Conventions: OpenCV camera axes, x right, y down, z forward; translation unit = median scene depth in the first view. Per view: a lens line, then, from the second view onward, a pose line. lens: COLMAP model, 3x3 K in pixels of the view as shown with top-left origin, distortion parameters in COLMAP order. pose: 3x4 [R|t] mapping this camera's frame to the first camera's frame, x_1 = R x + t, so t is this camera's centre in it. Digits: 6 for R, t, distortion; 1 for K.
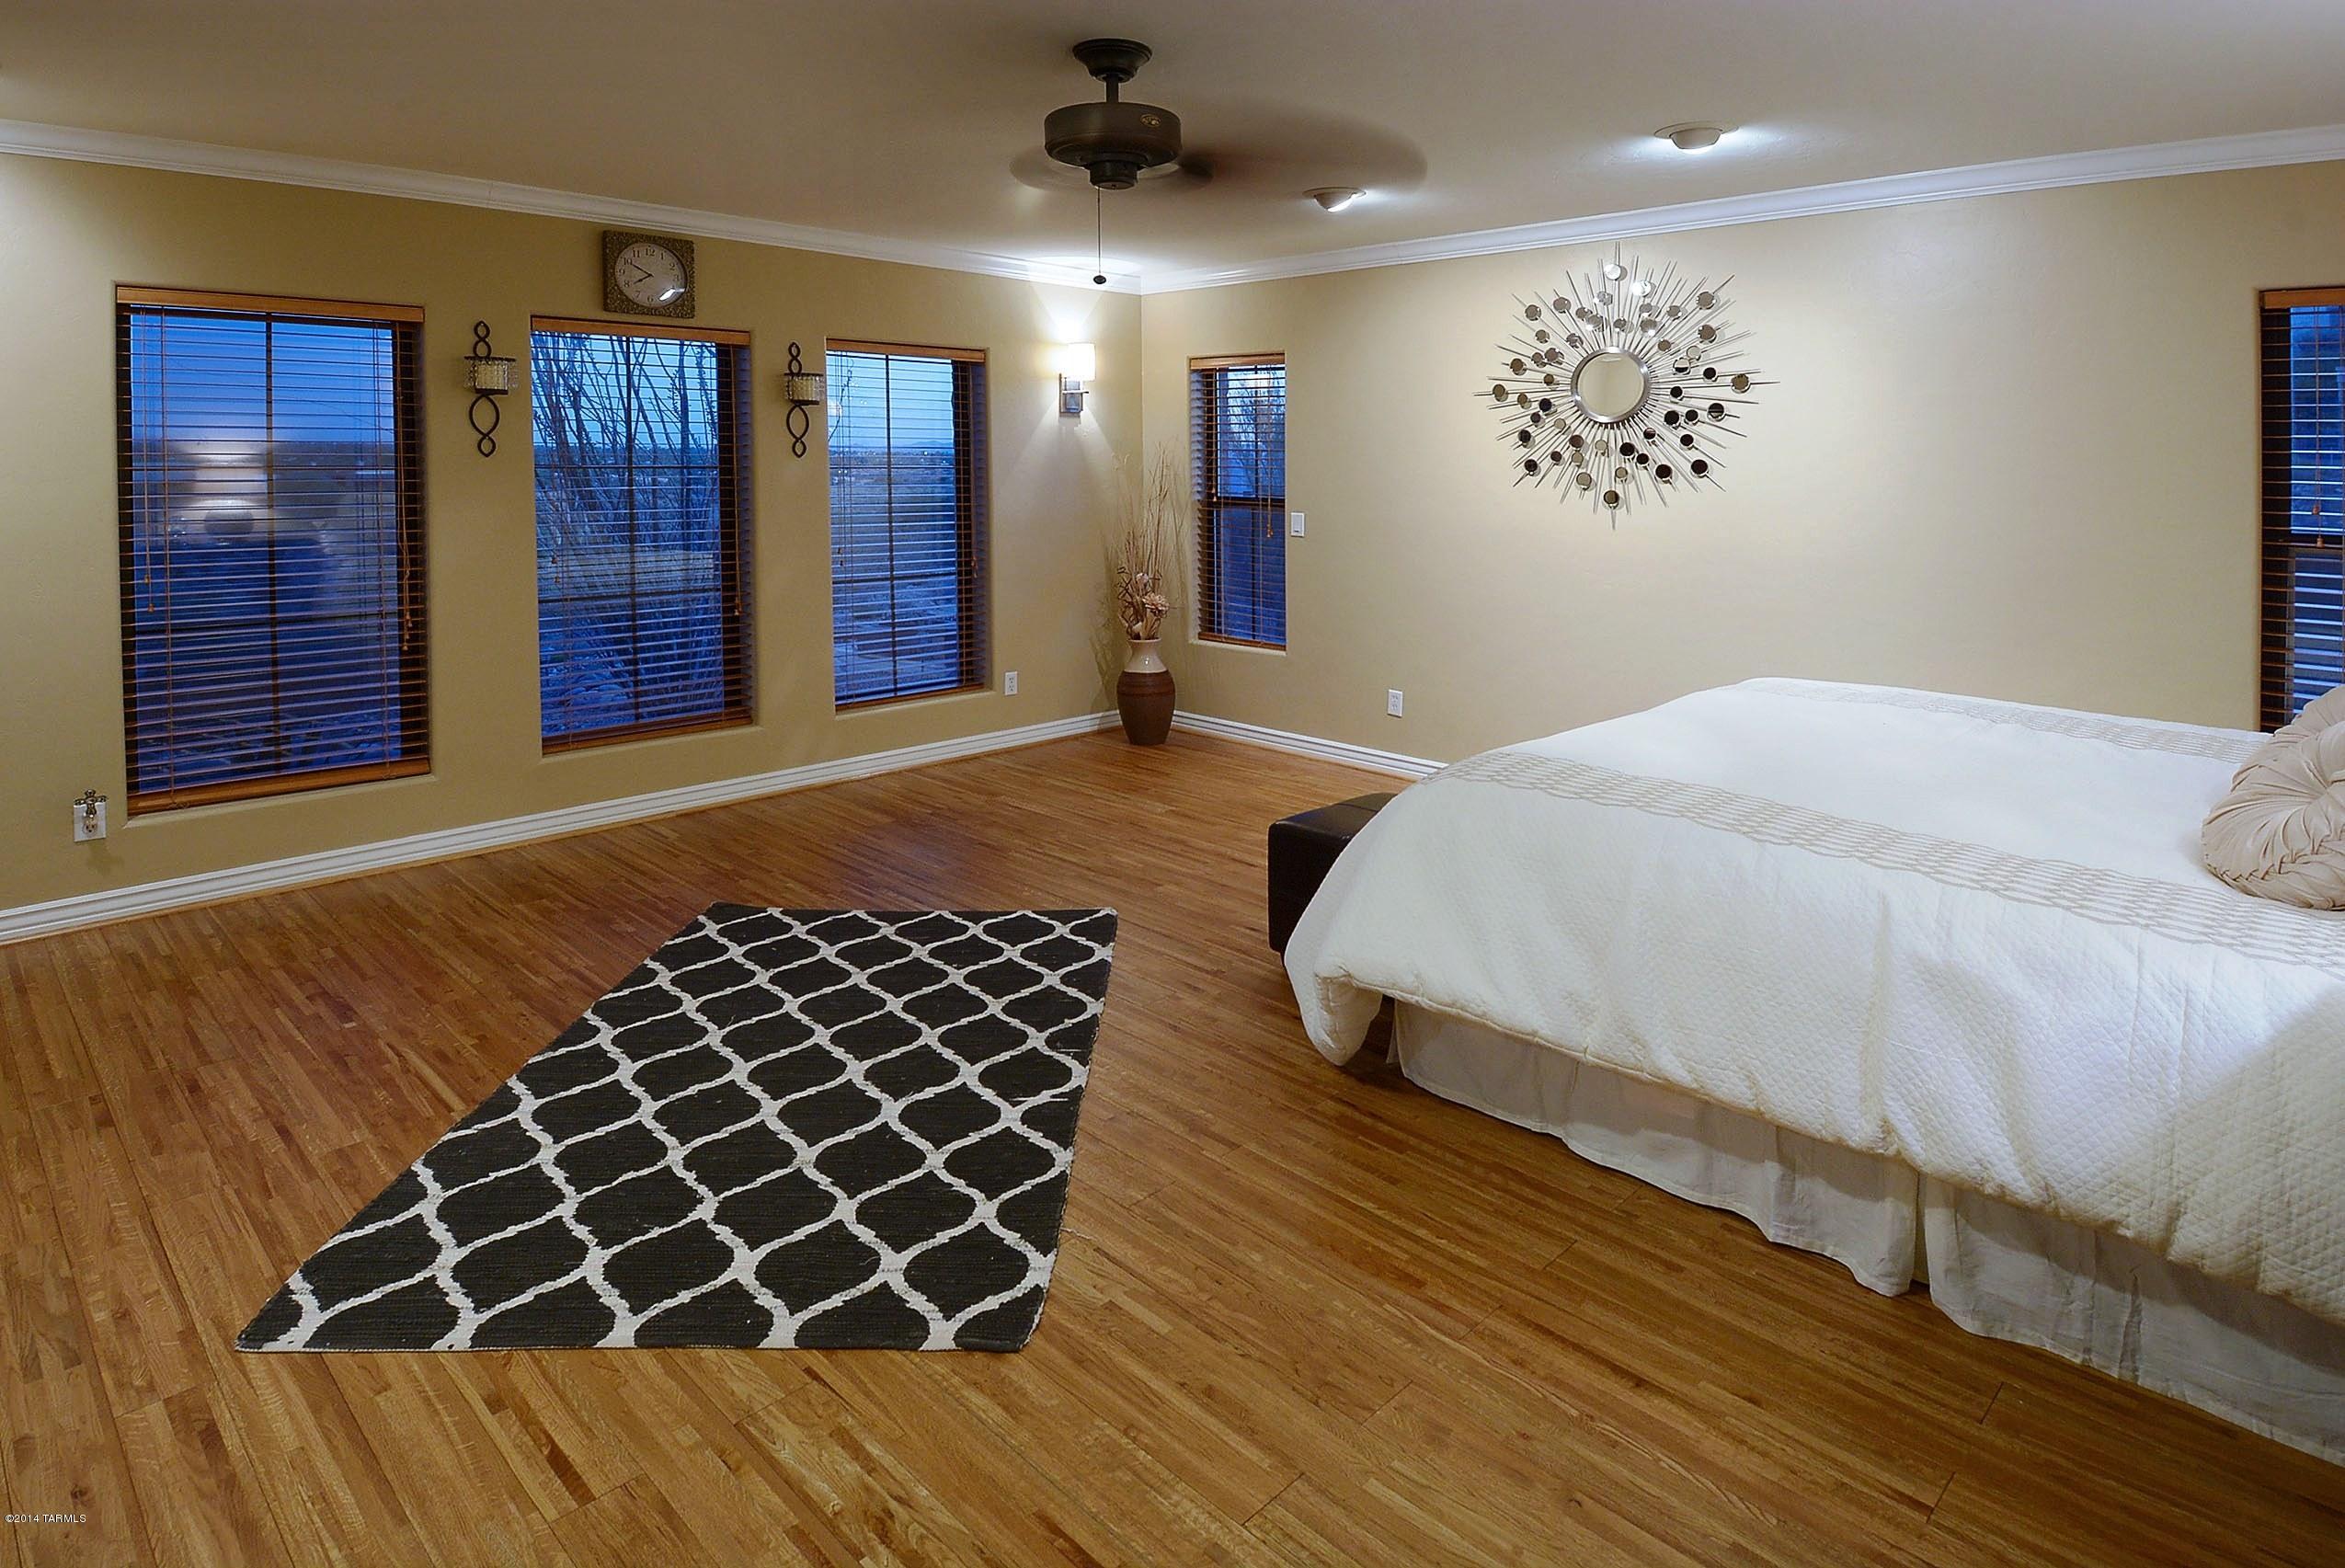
lens RADIAL K [[1284.1, 0, 1169.1], [0, 1284.1, 749.5], [0, 0, 1]] dist [0.071539, -0.070358]
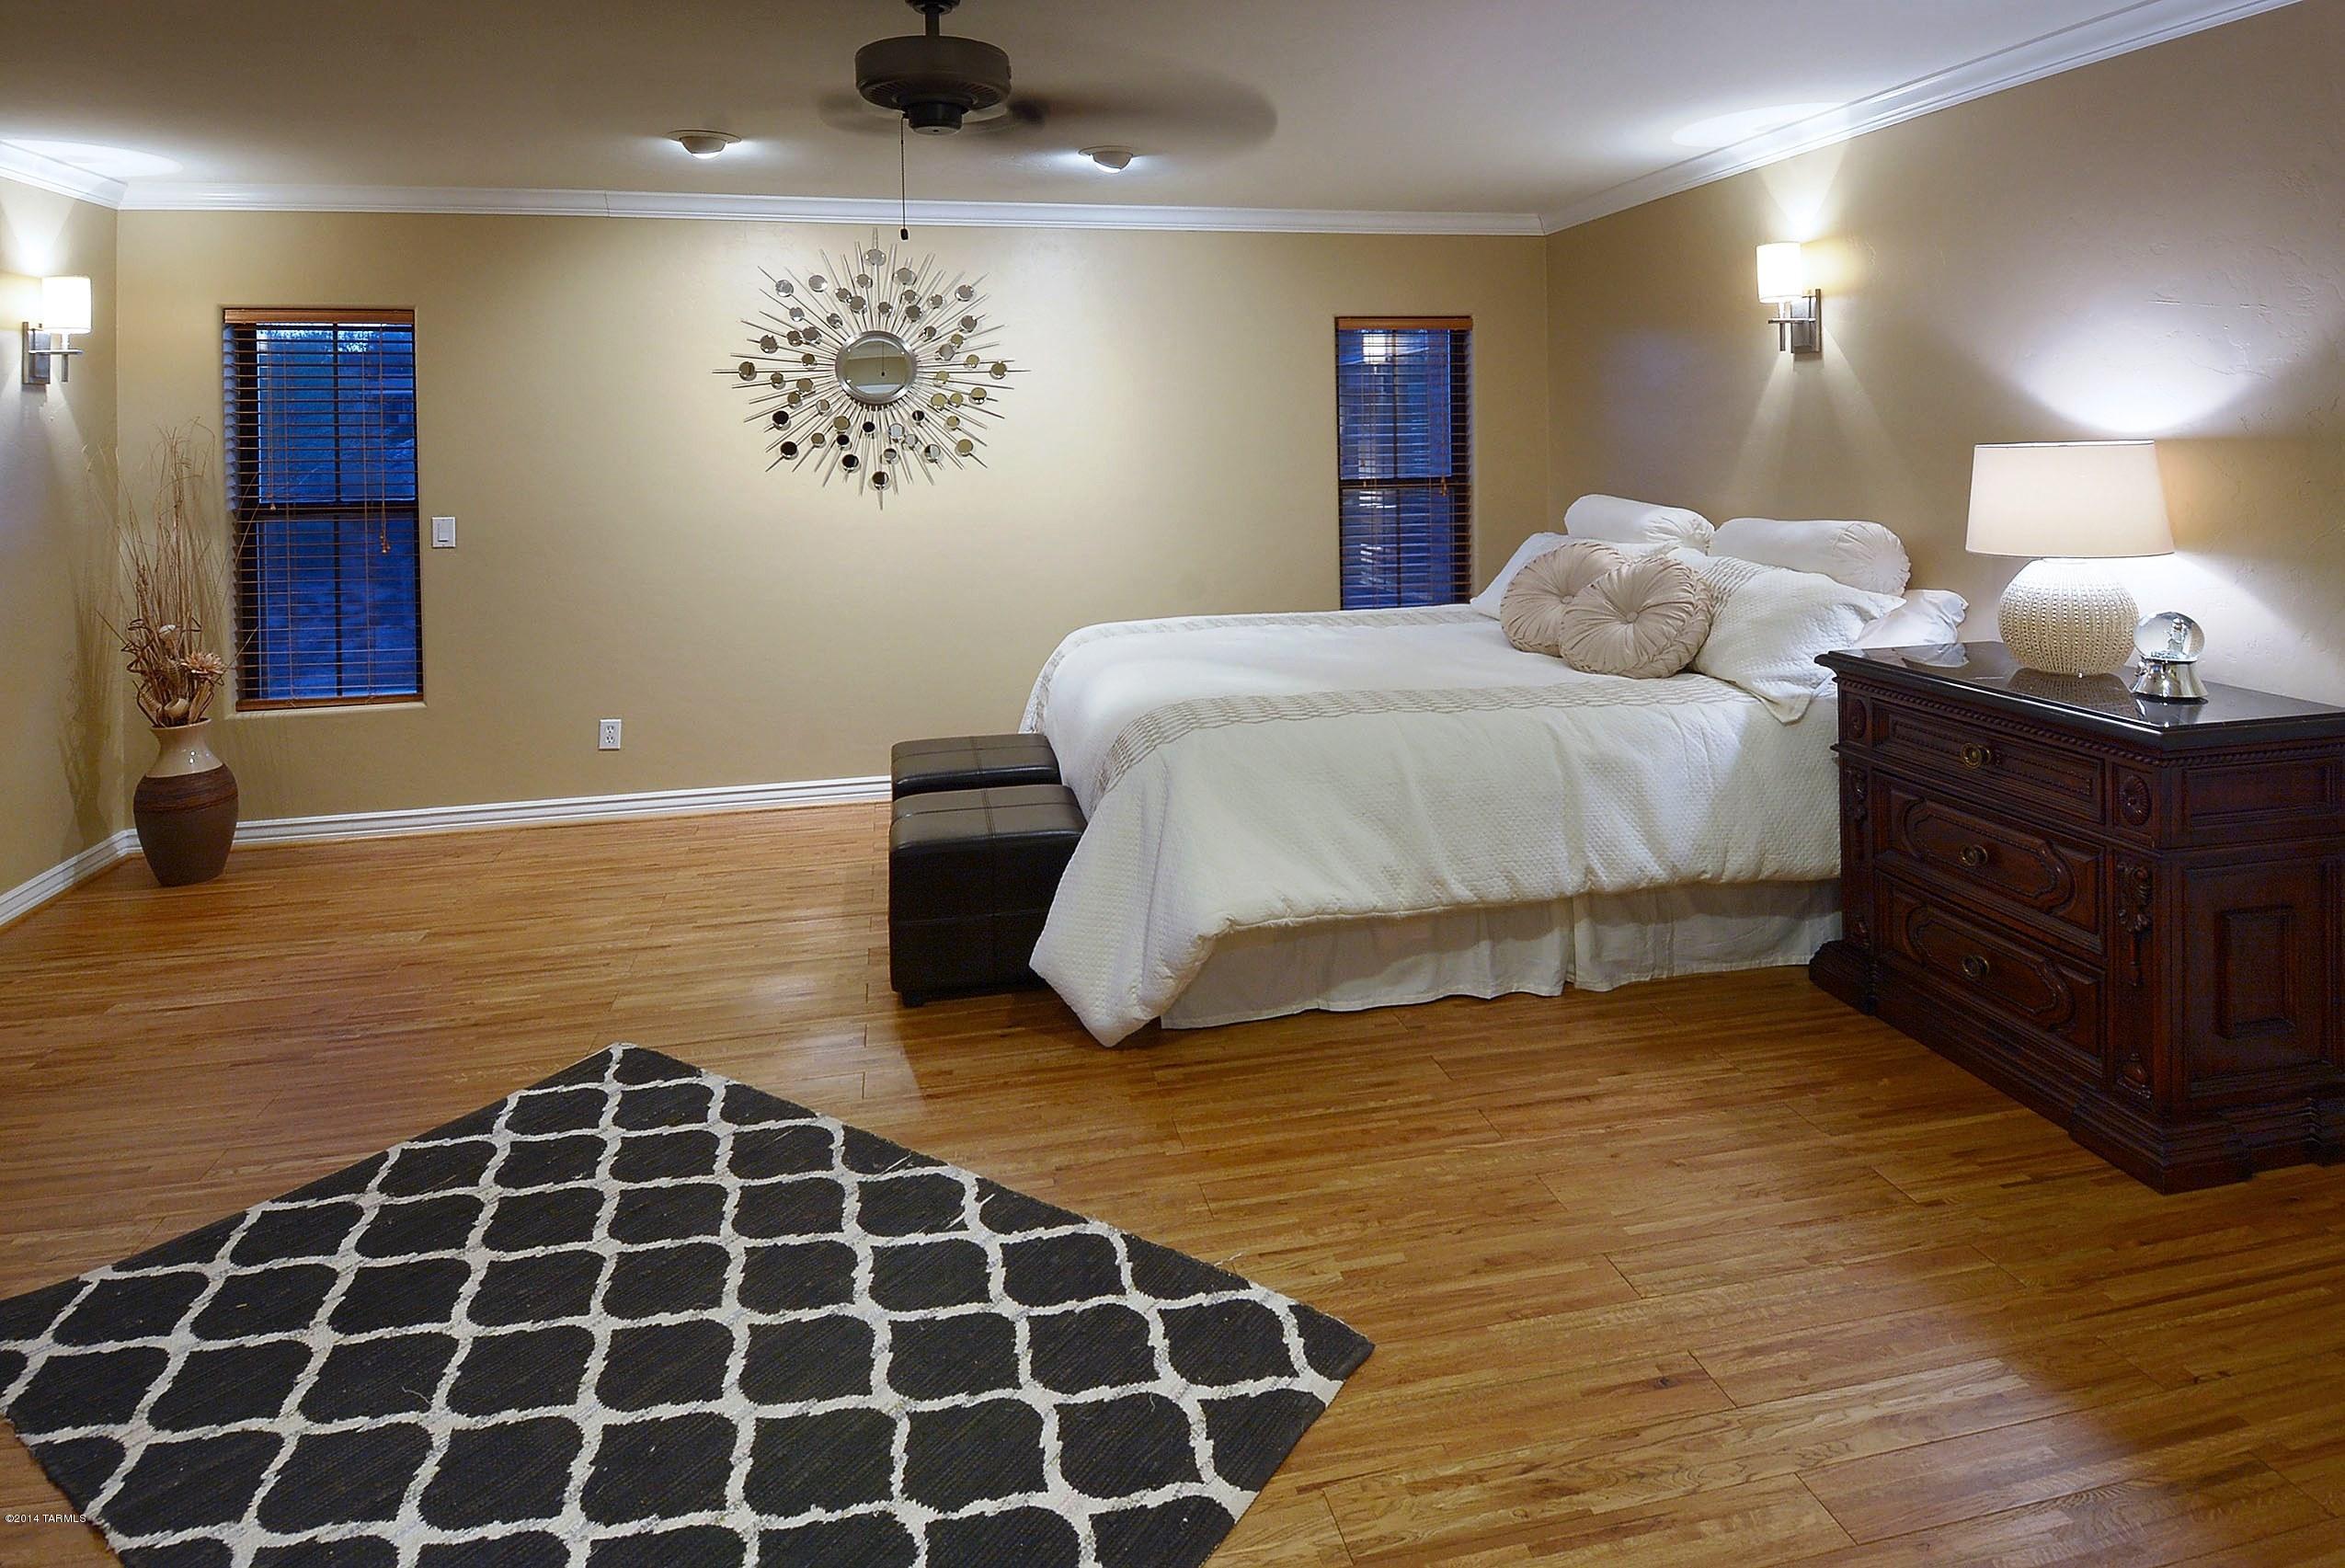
lens RADIAL K [[1396.7, 0, 1174.8], [0, 1396.7, 736.7], [0, 0, 1]] dist [0.034710, -0.047759]
pose [[0.510974, -0.193347, 0.837570, -0.667464], [0.209377, 0.973024, 0.096881, -0.077109], [-0.833707, 0.125864, 0.537672, 0.339500]]
